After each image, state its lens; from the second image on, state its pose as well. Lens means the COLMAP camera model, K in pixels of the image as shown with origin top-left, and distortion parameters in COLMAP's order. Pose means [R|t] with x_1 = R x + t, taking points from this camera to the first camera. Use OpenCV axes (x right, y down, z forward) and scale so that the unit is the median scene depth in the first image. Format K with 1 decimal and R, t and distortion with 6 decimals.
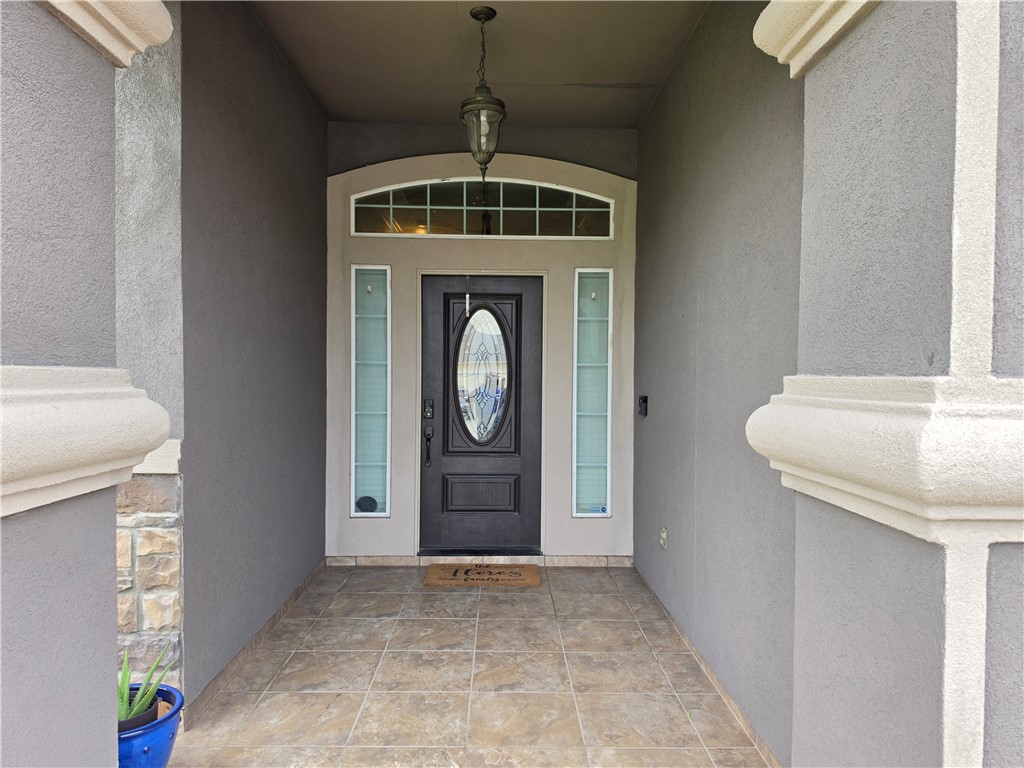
lens RADIAL K [[706.8, 0, 514.0], [0, 706.8, 387.3], [0, 0, 1]] dist [0.063946, -0.086332]
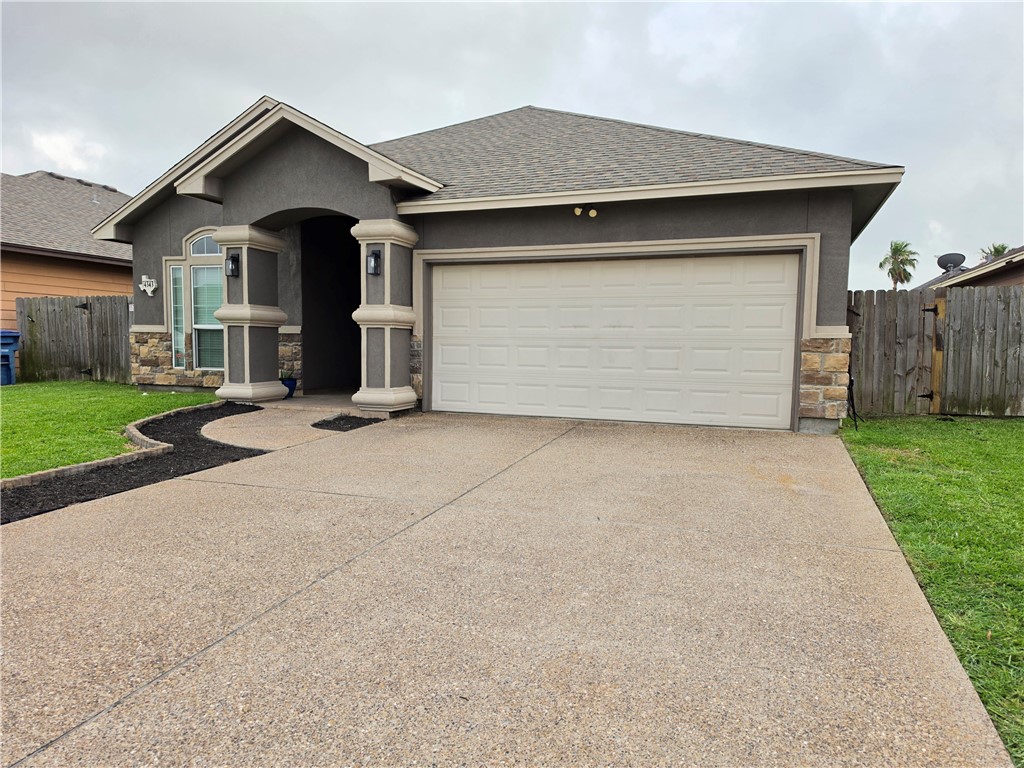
lens RADIAL K [[706.8, 0, 519.9], [0, 706.8, 385.8], [0, 0, 1]] dist [0.063946, -0.086332]
pose [[0.933031, 0.024224, -0.358980, 2.315007], [-0.011594, 0.999237, 0.037296, 0.259344], [0.359610, -0.030636, 0.932600, -2.539898]]
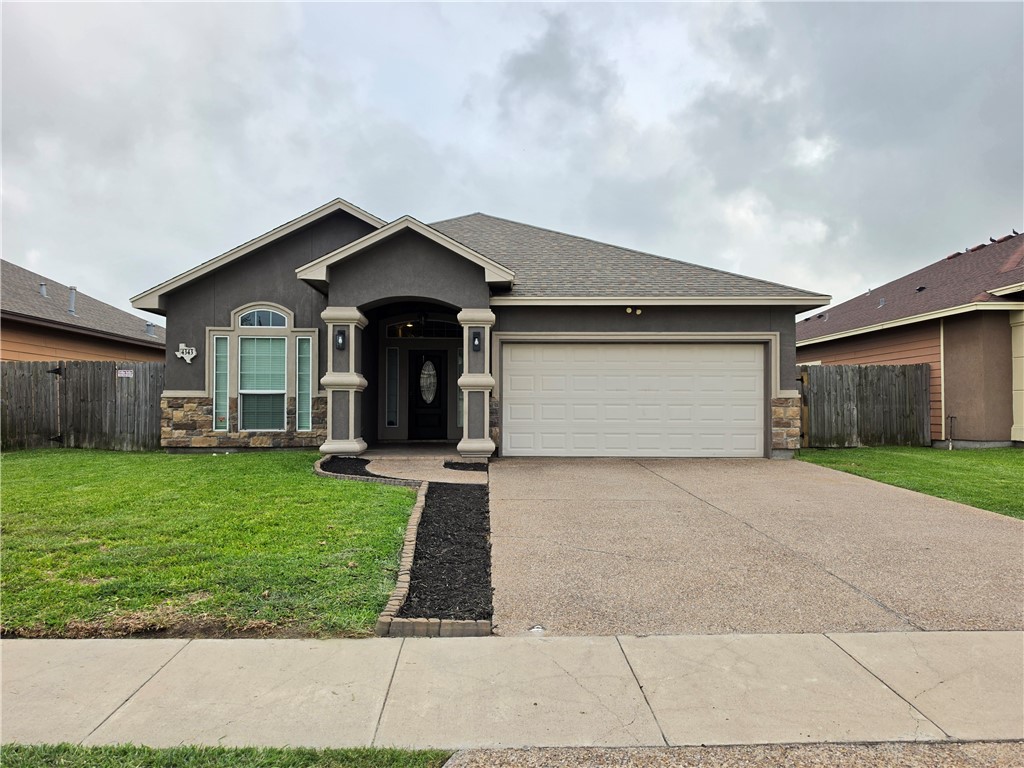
lens RADIAL K [[706.8, 0, 521.3], [0, 706.8, 381.3], [0, 0, 1]] dist [0.063946, -0.086332]
pose [[0.999810, -0.007488, 0.017974, 0.581541], [0.008544, 0.998199, -0.059372, 0.313250], [-0.017497, 0.059514, 0.998074, -3.990642]]
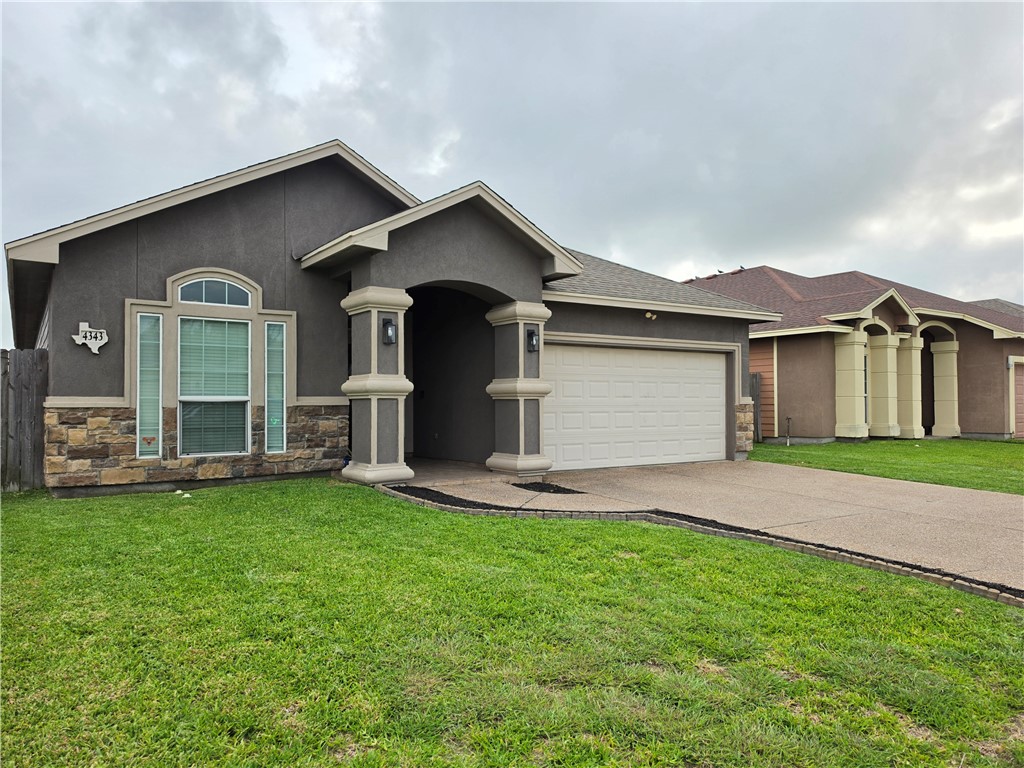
lens RADIAL K [[706.8, 0, 513.1], [0, 706.8, 382.5], [0, 0, 1]] dist [0.063946, -0.086332]
pose [[0.834375, 0.003716, 0.551185, -1.823973], [0.024054, 0.998779, -0.043147, 0.182021], [-0.550673, 0.049259, 0.833266, -2.655056]]
